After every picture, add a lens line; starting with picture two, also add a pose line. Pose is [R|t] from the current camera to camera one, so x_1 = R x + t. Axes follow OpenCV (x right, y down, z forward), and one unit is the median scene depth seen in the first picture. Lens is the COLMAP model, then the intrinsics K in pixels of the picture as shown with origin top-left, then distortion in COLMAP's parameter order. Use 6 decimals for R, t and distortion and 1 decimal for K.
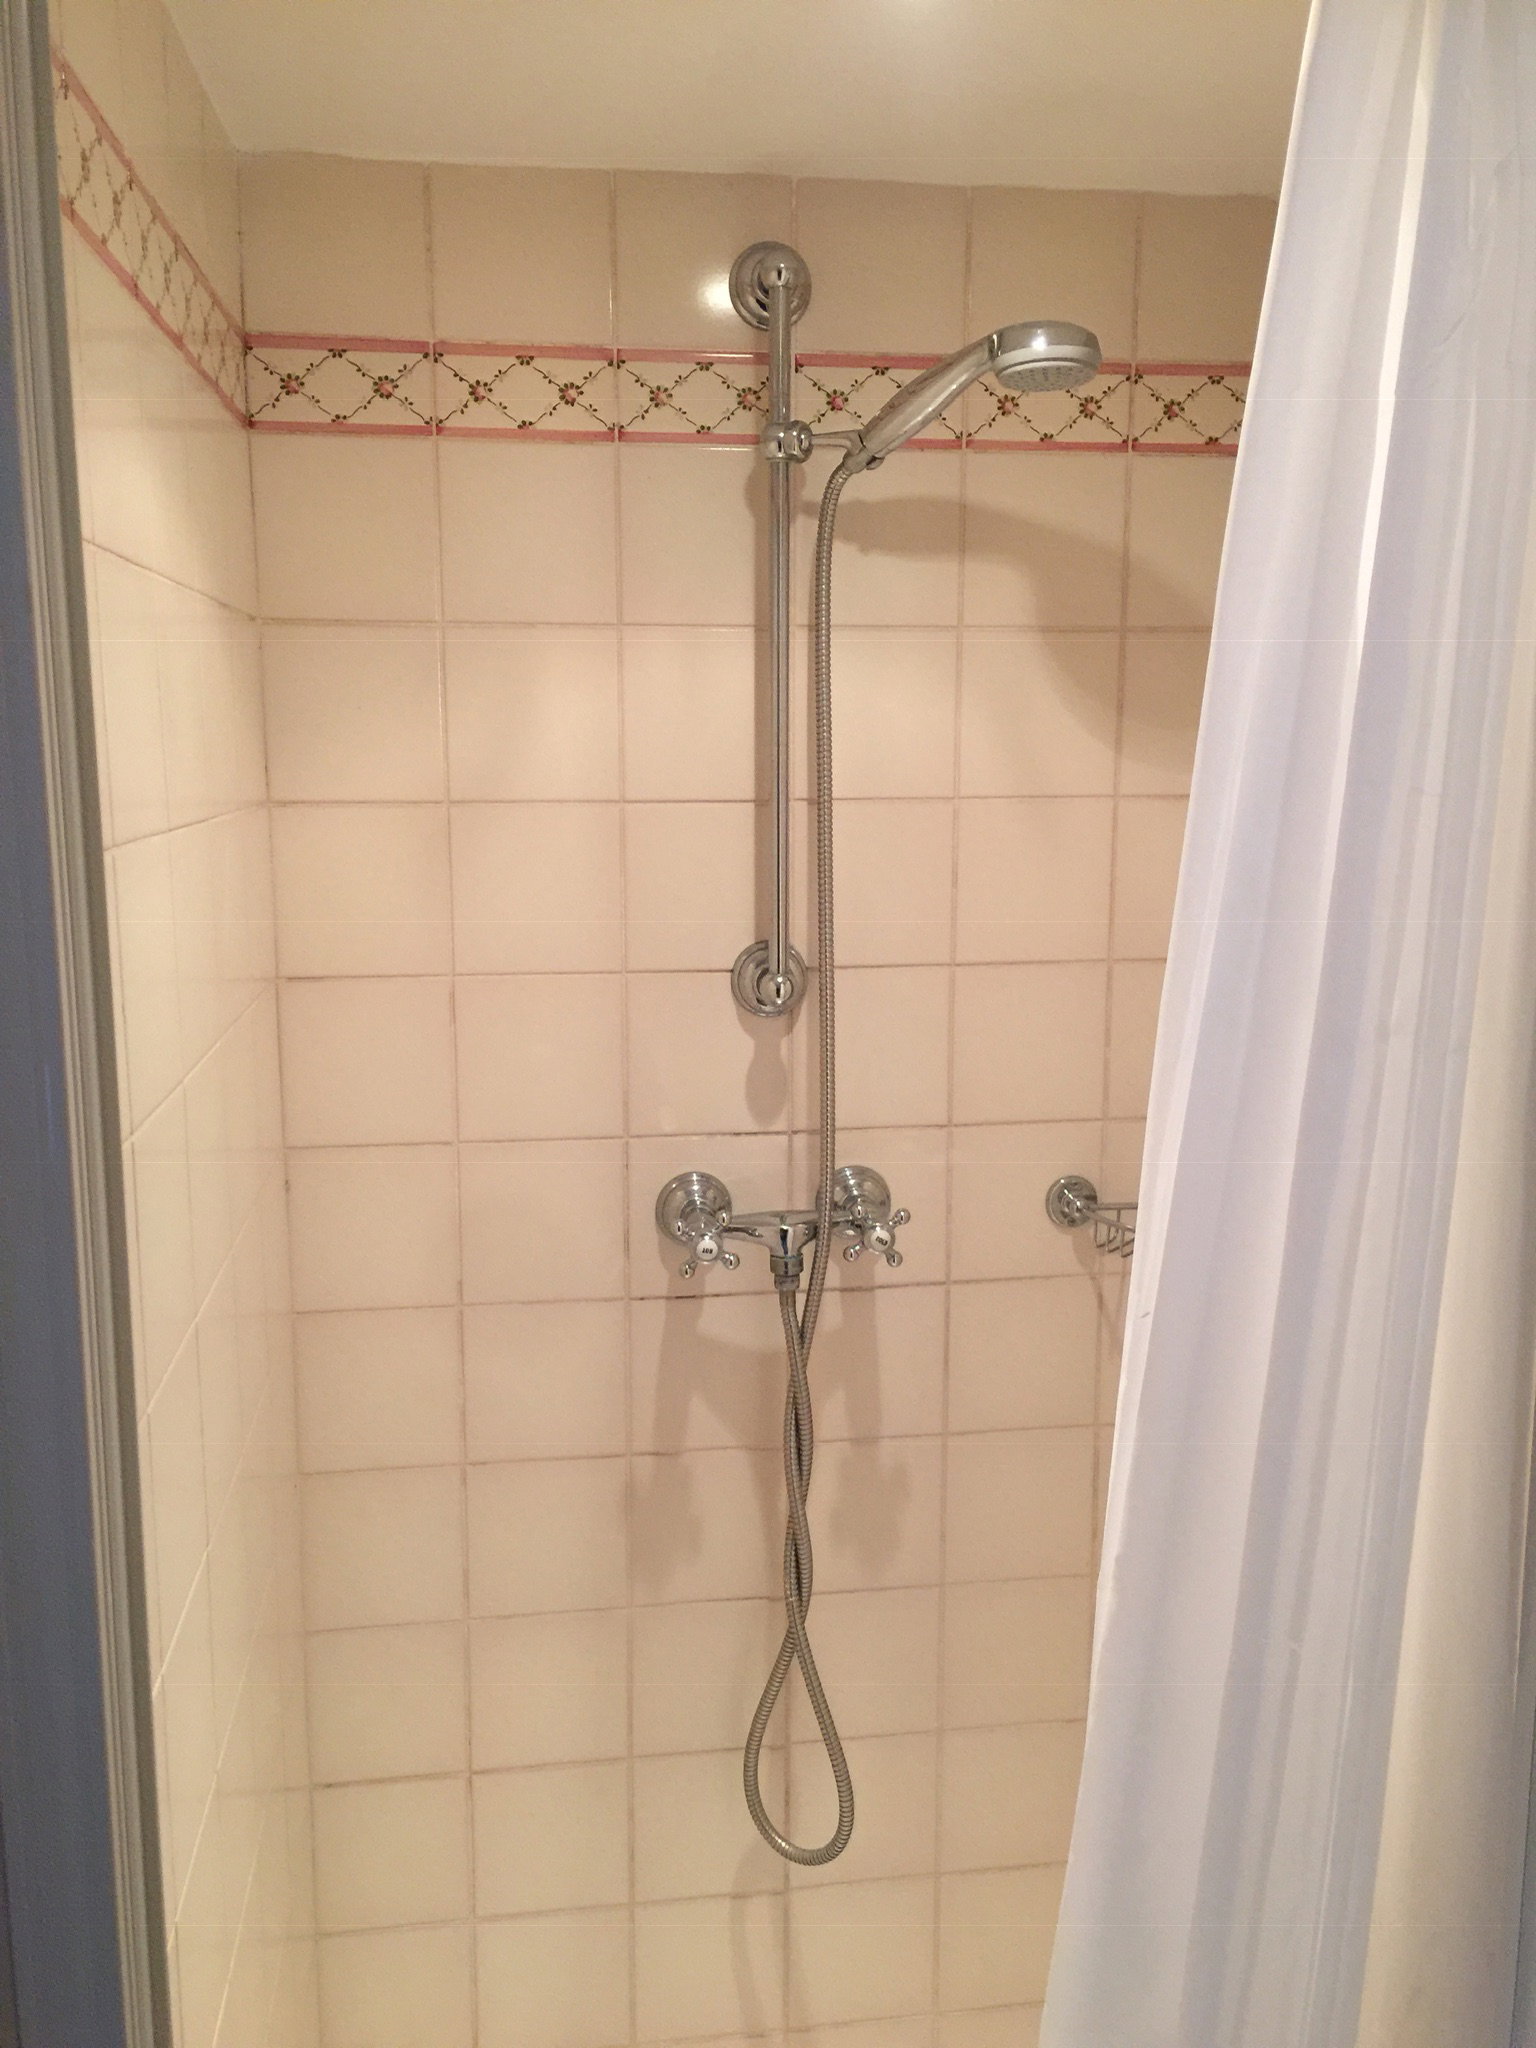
lens RADIAL K [[1756.1, 0, 769.1], [0, 1756.1, 1027.6], [0, 0, 1]] dist [0.083943, -0.105583]
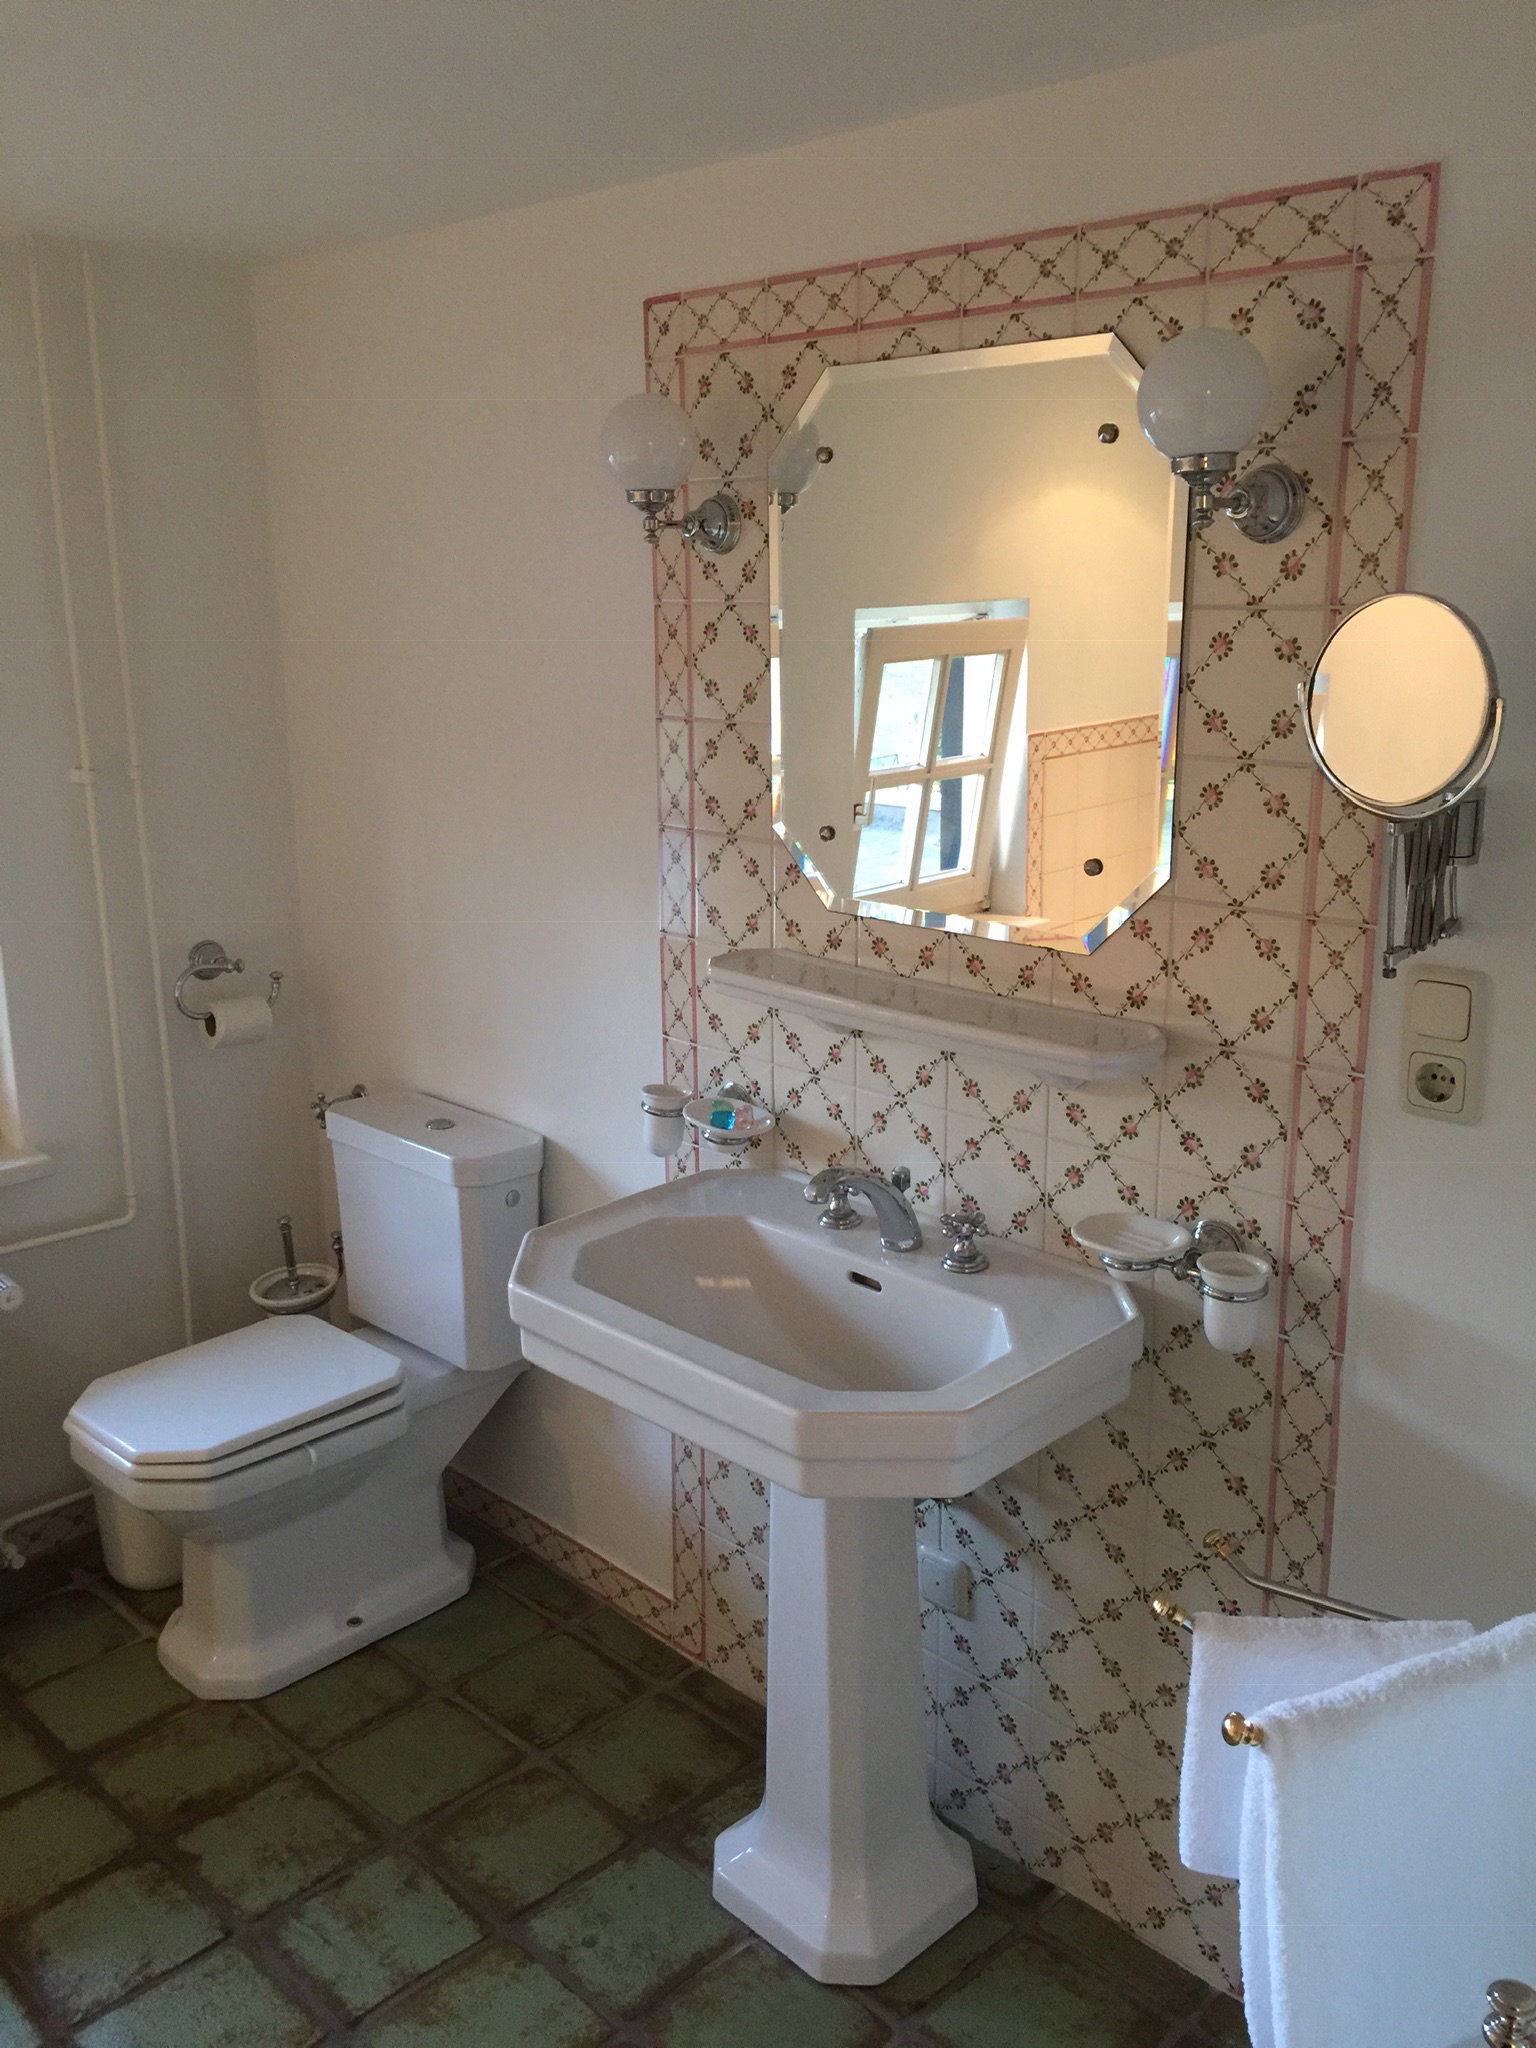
lens RADIAL K [[1756.1, 0, 771.6], [0, 1756.1, 1010.8], [0, 0, 1]] dist [0.083943, -0.105583]
pose [[0.601765, 0.186346, -0.776630, 0.788452], [-0.114270, 0.982484, 0.147198, -0.004866], [0.790456, 0.000167, 0.612518, 0.073194]]
